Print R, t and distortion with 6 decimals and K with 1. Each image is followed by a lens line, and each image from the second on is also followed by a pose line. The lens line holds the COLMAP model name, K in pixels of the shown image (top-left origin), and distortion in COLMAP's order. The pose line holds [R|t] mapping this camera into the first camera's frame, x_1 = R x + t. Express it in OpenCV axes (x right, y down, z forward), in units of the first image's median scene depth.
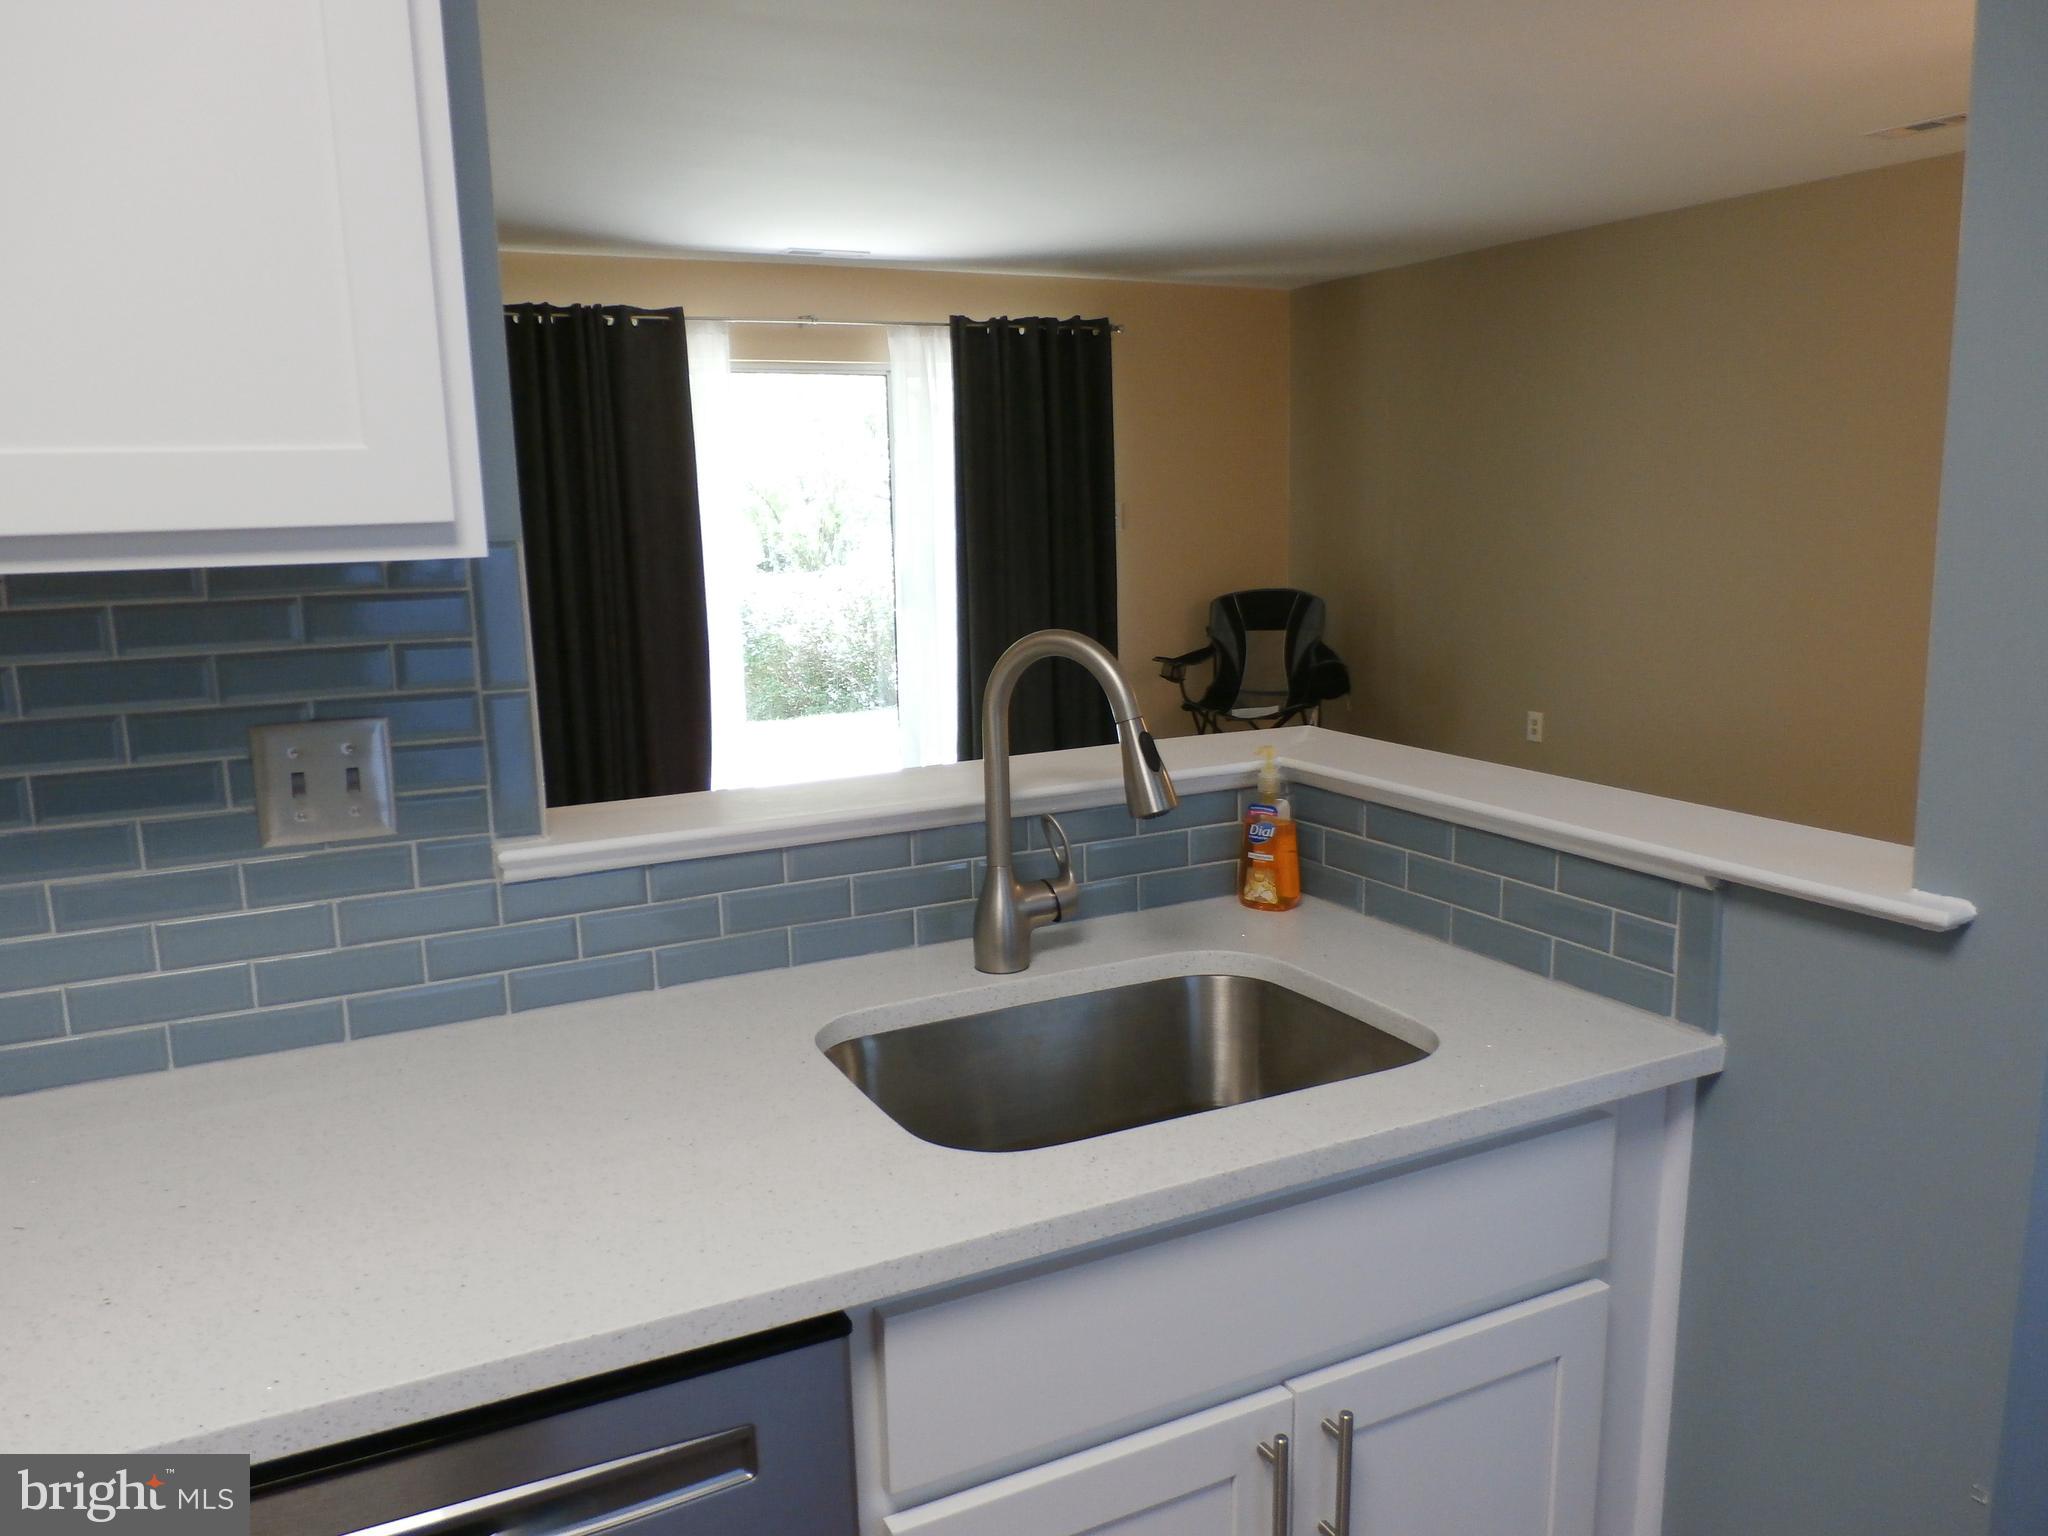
lens RADIAL K [[1561.5, 0, 1020.2], [0, 1561.5, 775.5], [0, 0, 1]] dist [0.011110, 0.007908]
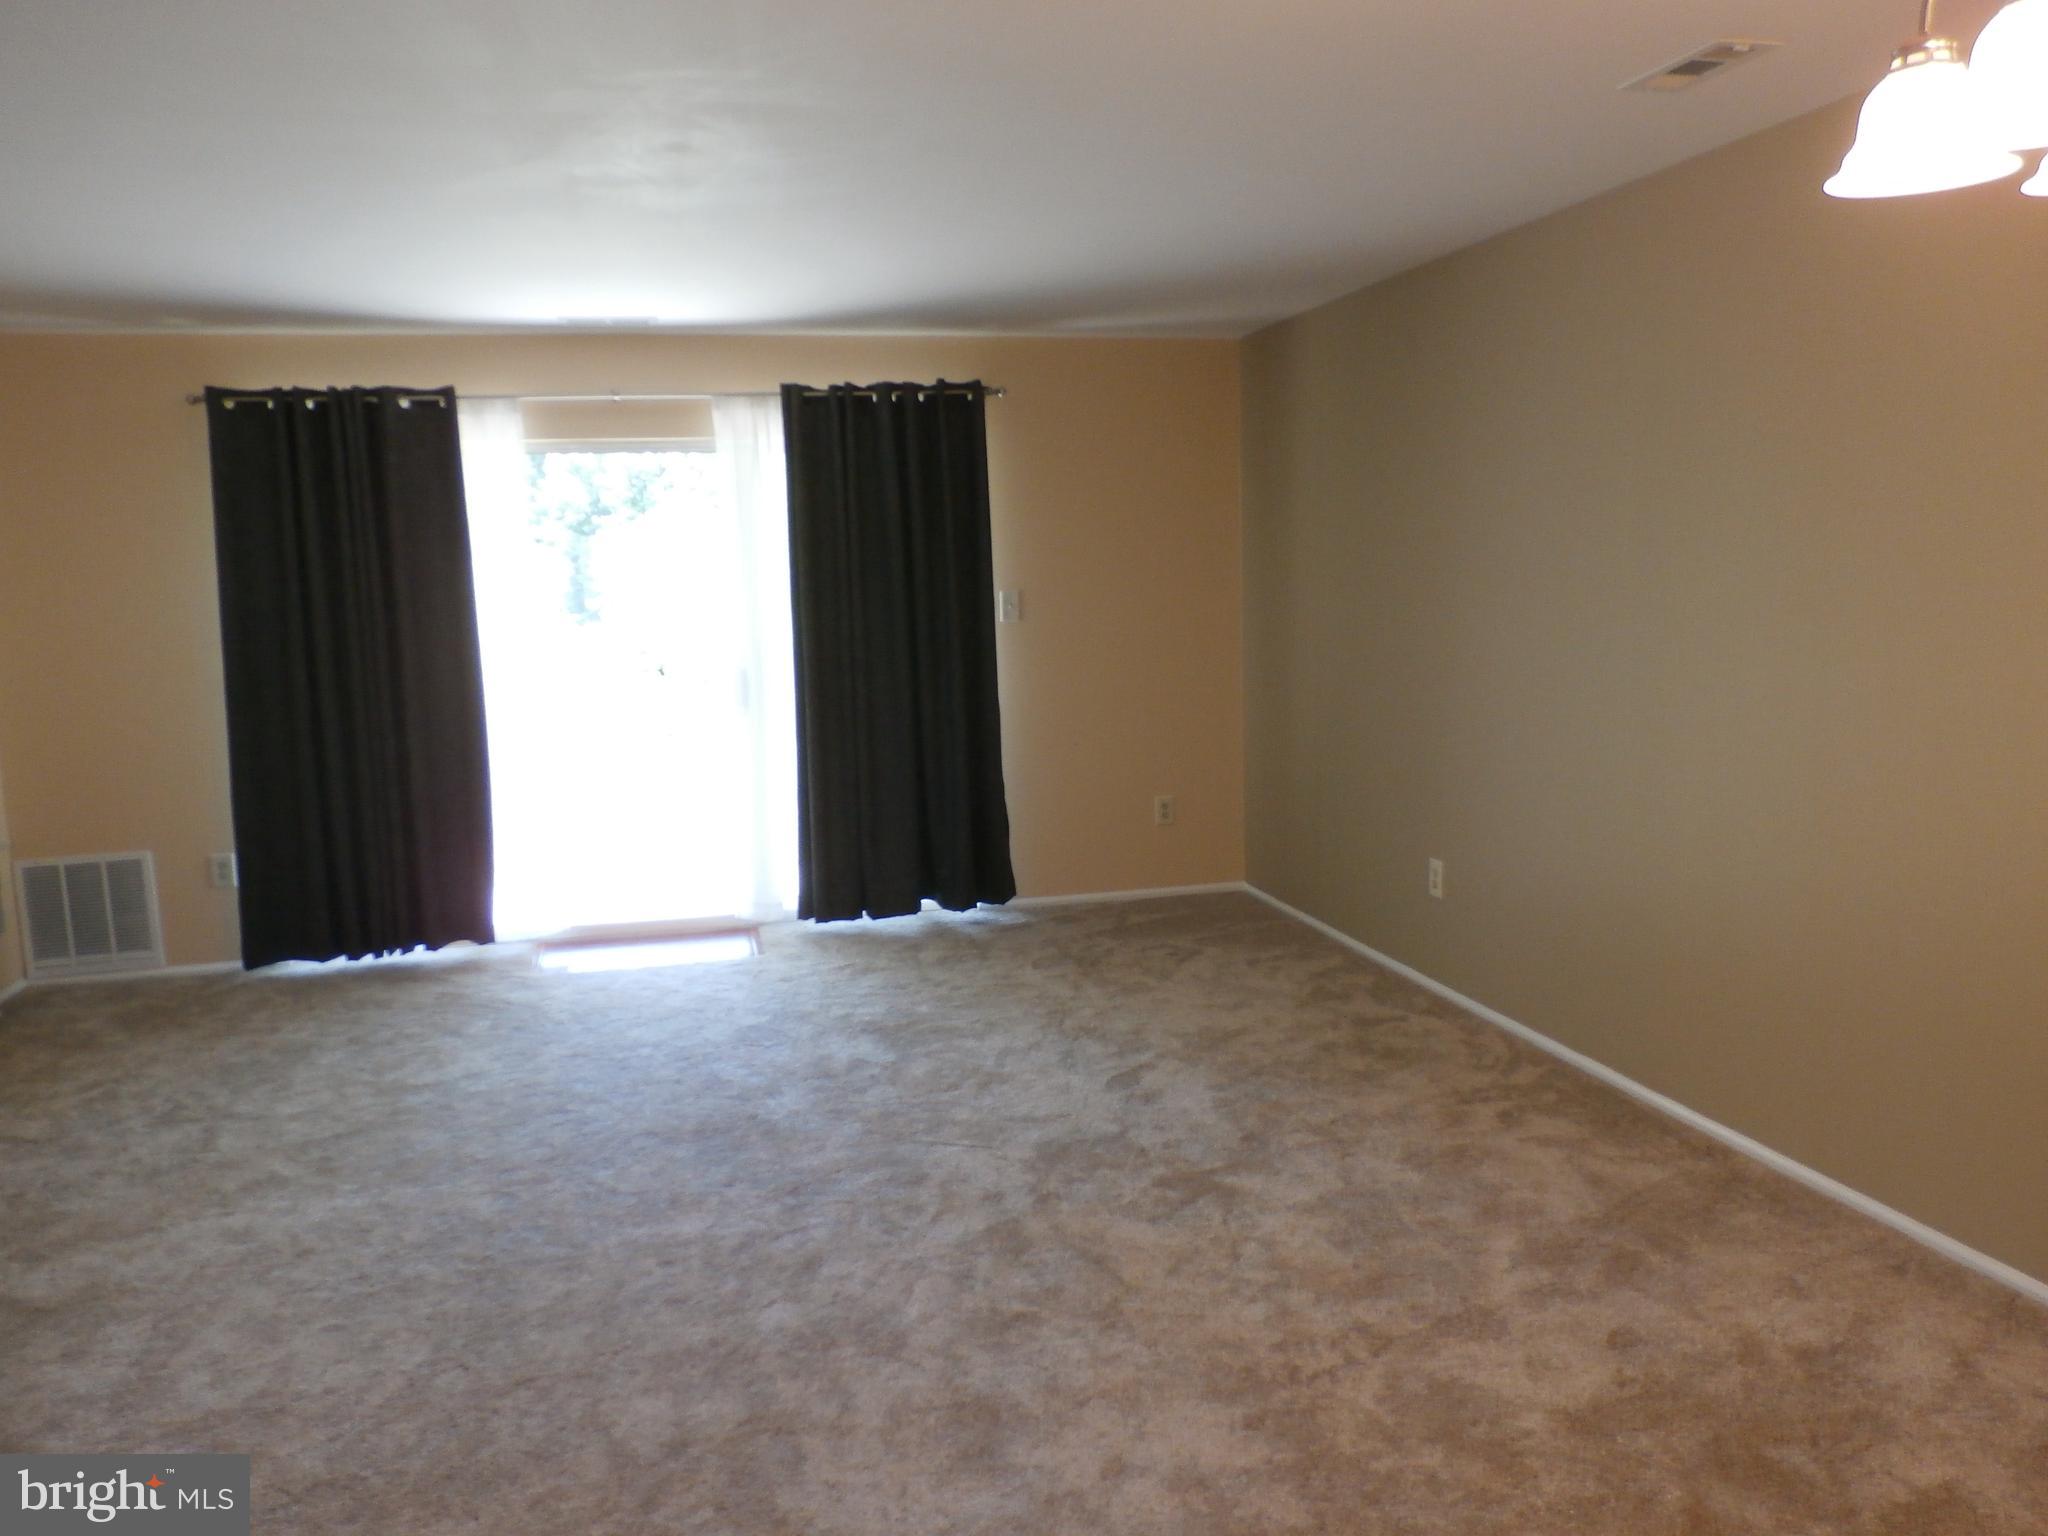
lens RADIAL K [[1561.5, 0, 1020.2], [0, 1561.5, 775.5], [0, 0, 1]] dist [0.011110, 0.007908]
pose [[0.968187, 0.026110, -0.248863, 0.312608], [-0.035782, 0.998767, -0.034422, -0.047074], [0.247657, 0.042232, 0.967927, 0.185494]]
